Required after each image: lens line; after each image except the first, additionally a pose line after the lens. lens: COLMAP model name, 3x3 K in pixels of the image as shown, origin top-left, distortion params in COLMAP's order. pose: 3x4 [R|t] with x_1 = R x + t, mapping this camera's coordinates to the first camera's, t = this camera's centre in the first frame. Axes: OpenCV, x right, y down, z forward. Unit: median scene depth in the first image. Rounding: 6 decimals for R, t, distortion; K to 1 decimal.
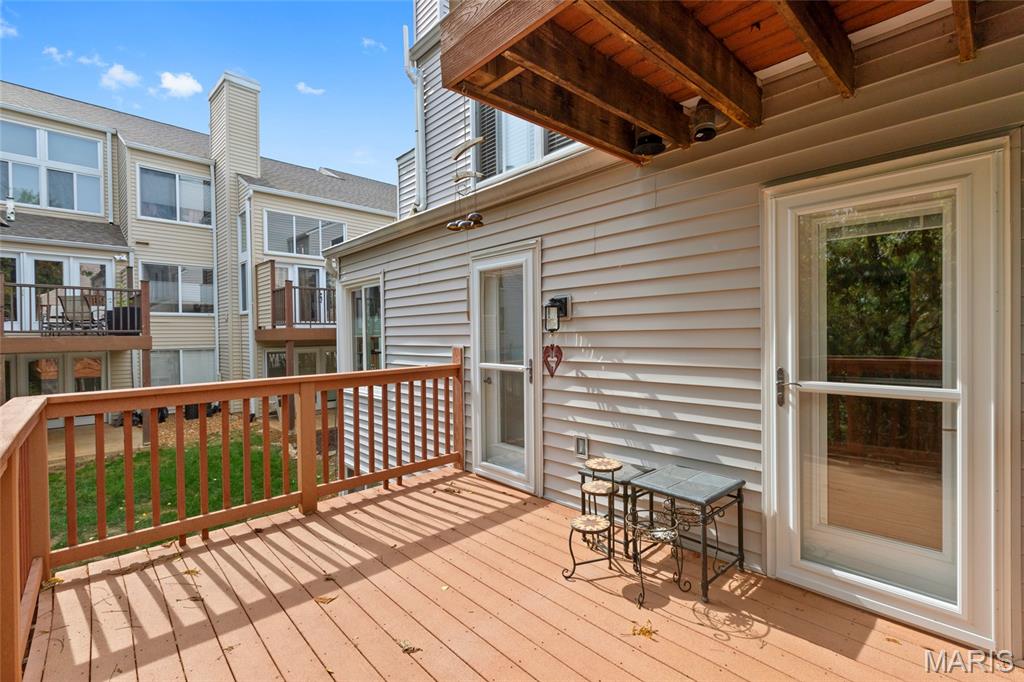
lens RADIAL K [[456.2, 0, 512.7], [0, 456.2, 334.7], [0, 0, 1]] dist [0.003947, -0.000048]
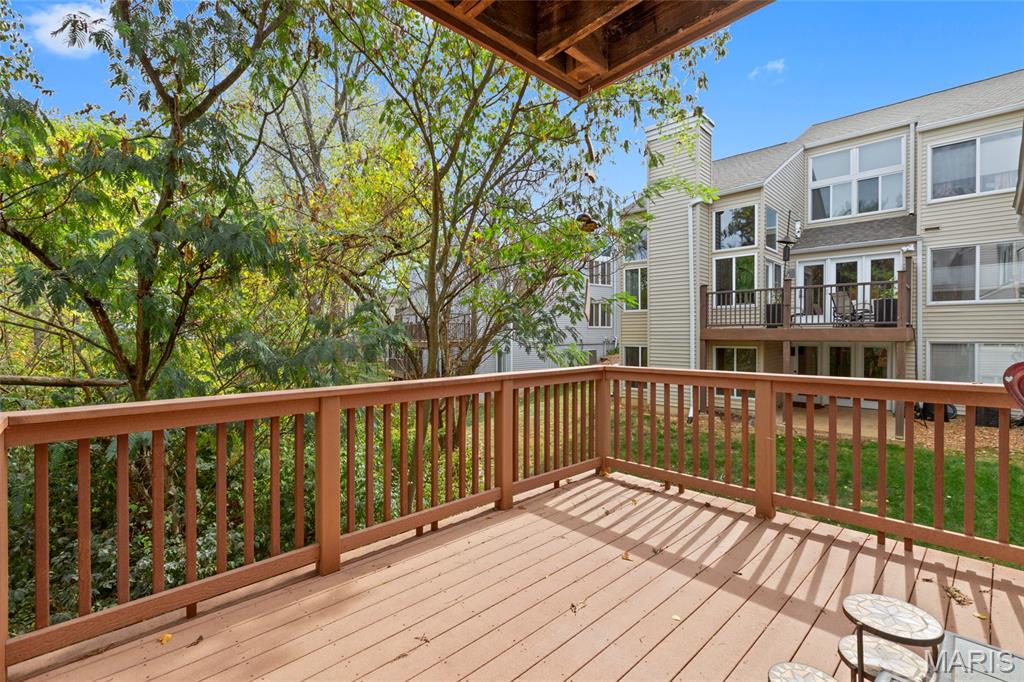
lens RADIAL K [[456.2, 0, 513.2], [0, 456.2, 345.3], [0, 0, 1]] dist [0.003947, -0.000048]
pose [[0.006474, 0.043528, -0.999031, 0.453018], [0.003265, 0.999046, 0.043550, -0.012722], [0.999974, -0.003544, 0.006326, 0.424510]]
